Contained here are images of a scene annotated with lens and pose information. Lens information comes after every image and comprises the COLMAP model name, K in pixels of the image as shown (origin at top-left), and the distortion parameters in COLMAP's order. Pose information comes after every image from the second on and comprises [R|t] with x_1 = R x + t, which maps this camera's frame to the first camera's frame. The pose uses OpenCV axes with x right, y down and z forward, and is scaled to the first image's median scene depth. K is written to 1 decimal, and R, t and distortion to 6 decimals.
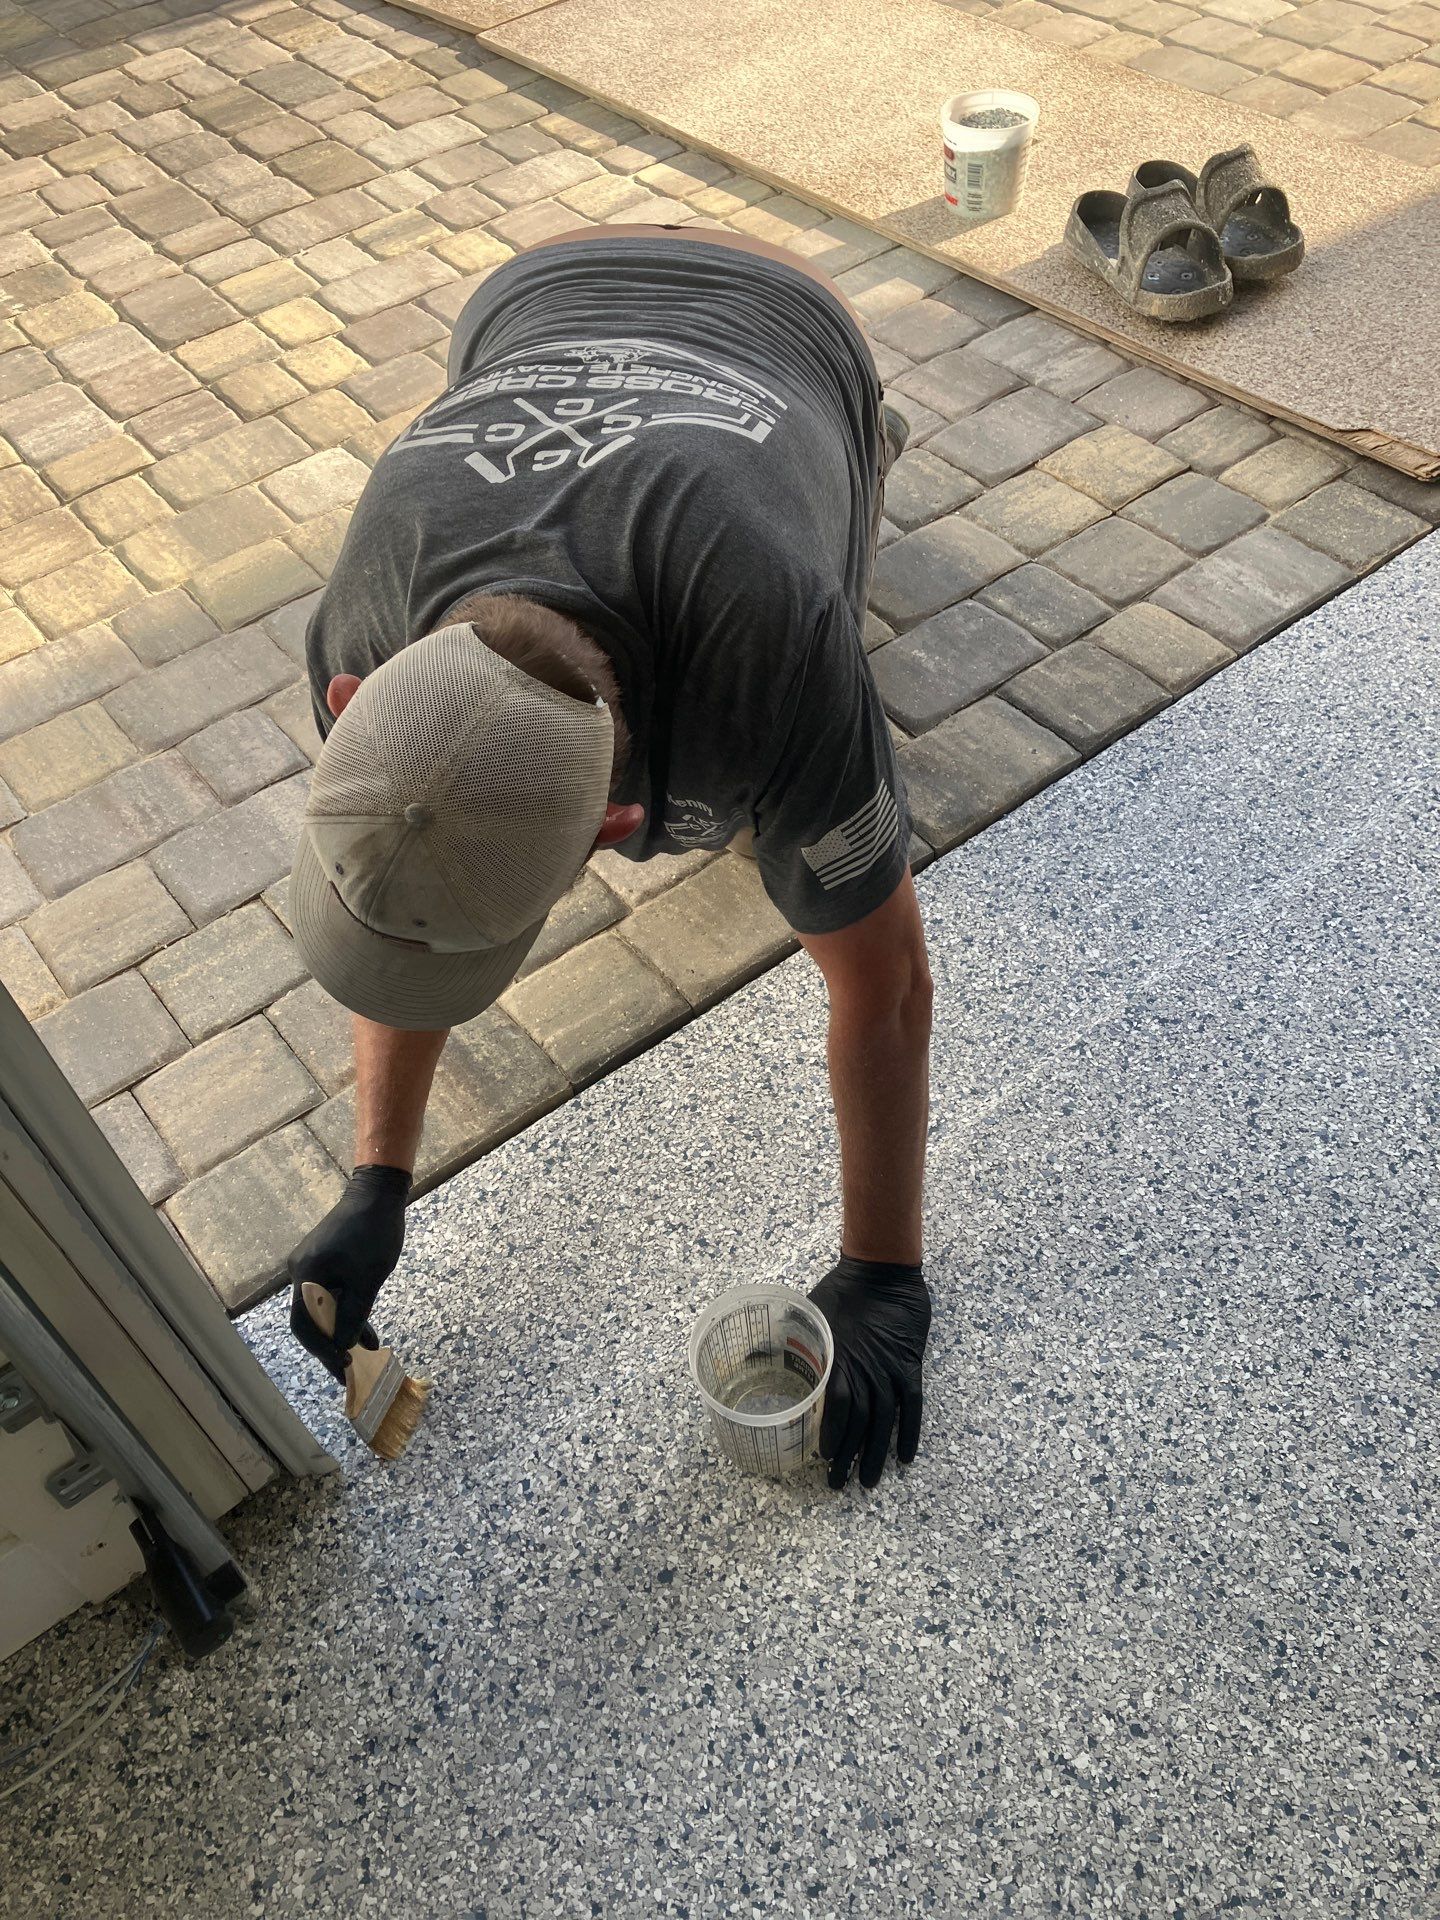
lens RADIAL K [[1570.4, 0, 704.0], [0, 1570.4, 957.0], [0, 0, 1]] dist [-0.002769, 0.001830]
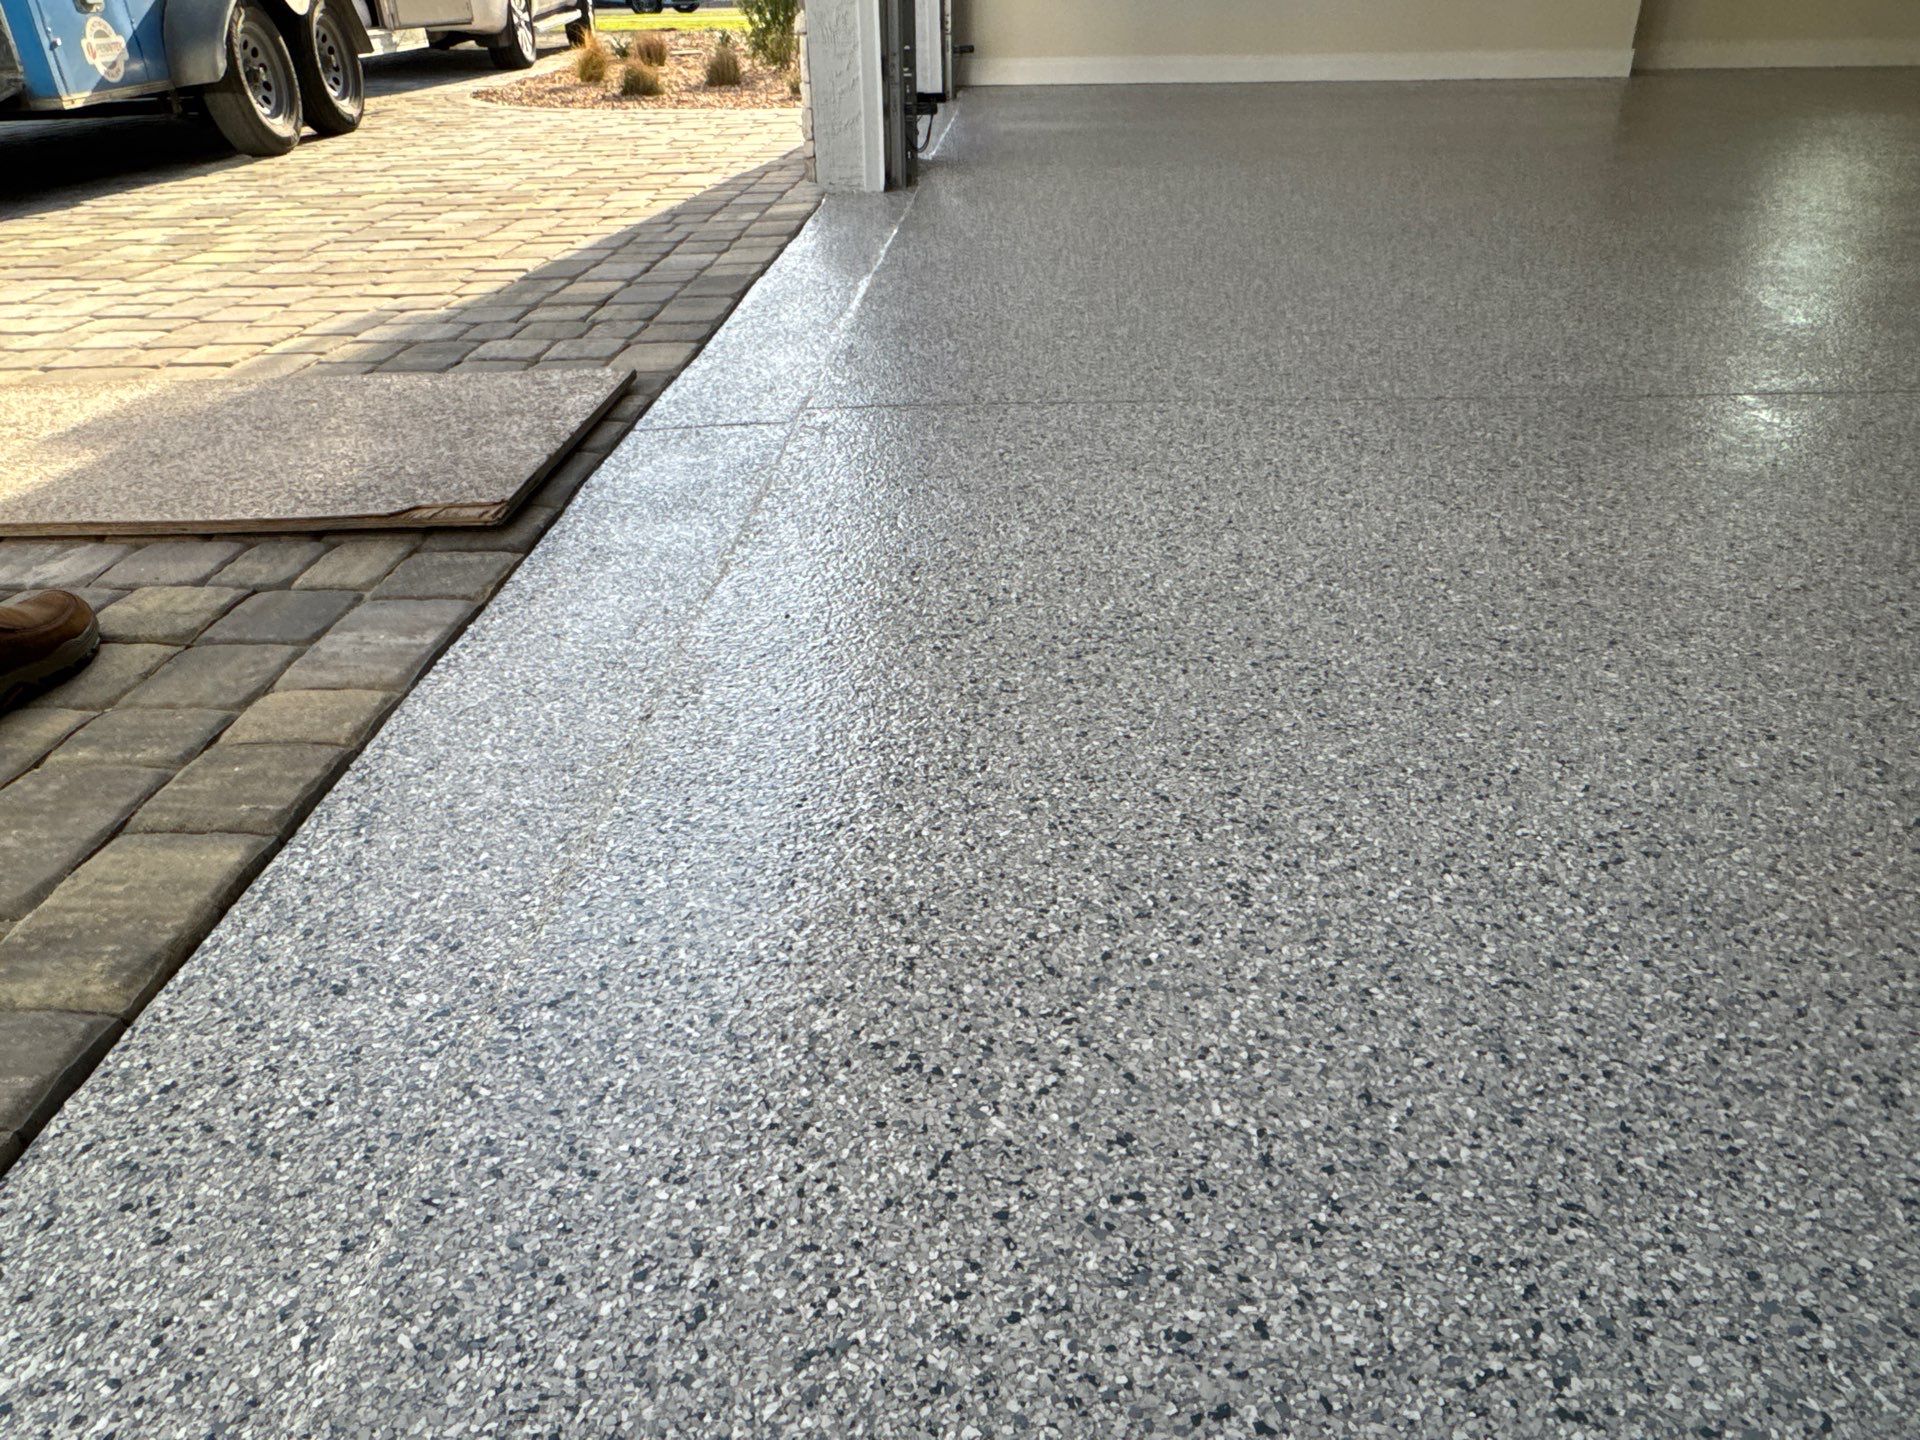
lens RADIAL K [[1293.5, 0, 951.9], [0, 1293.5, 770.4], [0, 0, 1]] dist [-0.006574, 0.003185]
pose [[0.655135, -0.350237, 0.669427, 0.056868], [0.561672, 0.818389, -0.121508, 0.130290], [-0.505295, 0.455602, 0.732874, 0.441169]]
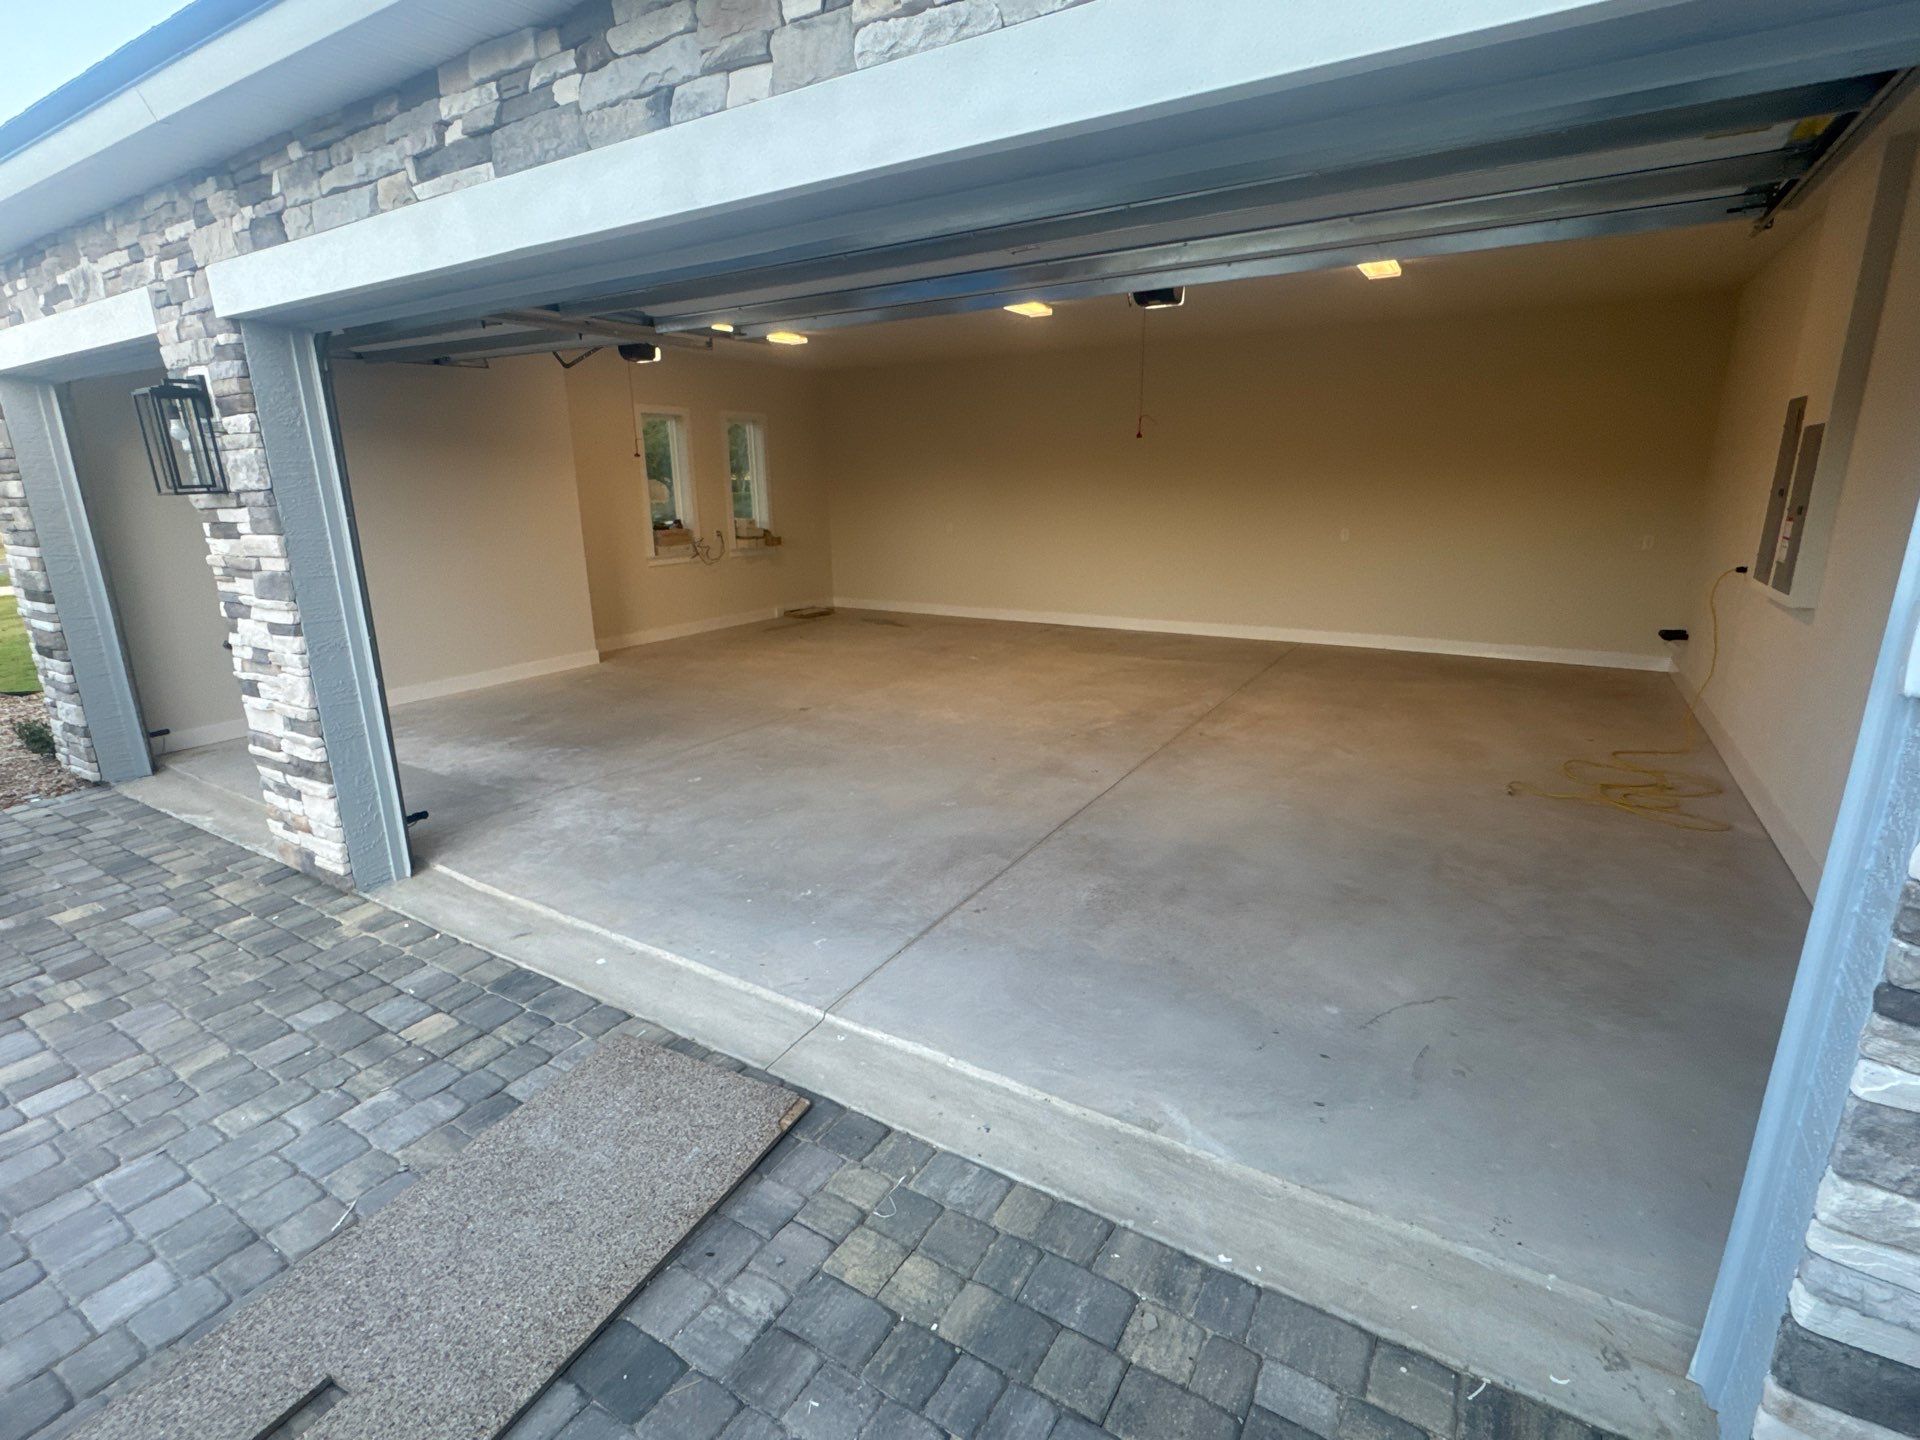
lens RADIAL K [[914.0, 0, 960.0], [0, 914.0, 720.0], [0, 0, 1]] dist [-0.001605, 0.000005]
pose [[-0.351526, -0.165277, 0.921473, -0.839582], [0.746925, 0.543878, 0.382490, -1.365547], [-0.564386, 0.822727, -0.067738, 0.818206]]
